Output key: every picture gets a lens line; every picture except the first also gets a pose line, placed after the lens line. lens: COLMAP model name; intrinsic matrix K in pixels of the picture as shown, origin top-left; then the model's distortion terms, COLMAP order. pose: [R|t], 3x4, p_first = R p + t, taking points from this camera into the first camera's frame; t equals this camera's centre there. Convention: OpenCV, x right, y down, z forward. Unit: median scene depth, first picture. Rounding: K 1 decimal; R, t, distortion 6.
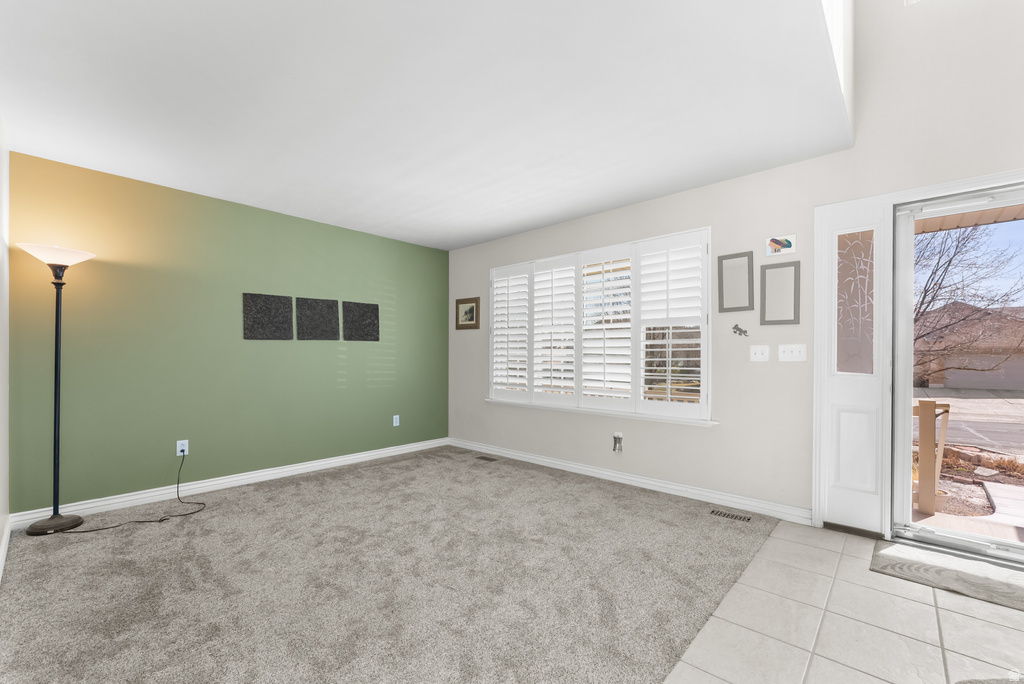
lens RADIAL K [[421.8, 0, 511.1], [0, 421.8, 352.4], [0, 0, 1]] dist [-0.003298, -0.000714]
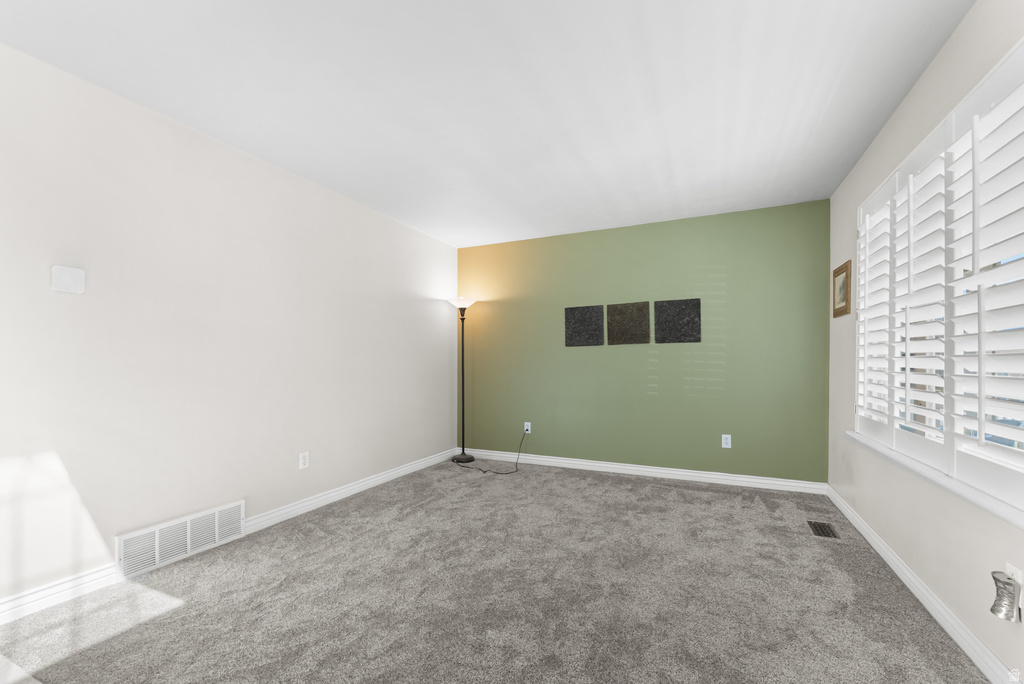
lens RADIAL K [[421.8, 0, 513.6], [0, 421.8, 360.8], [0, 0, 1]] dist [-0.003298, -0.000714]
pose [[0.309262, -0.005158, -0.950963, 0.457941], [0.010079, 0.999947, -0.002146, 0.010571], [0.950924, -0.008921, 0.309297, 0.481855]]
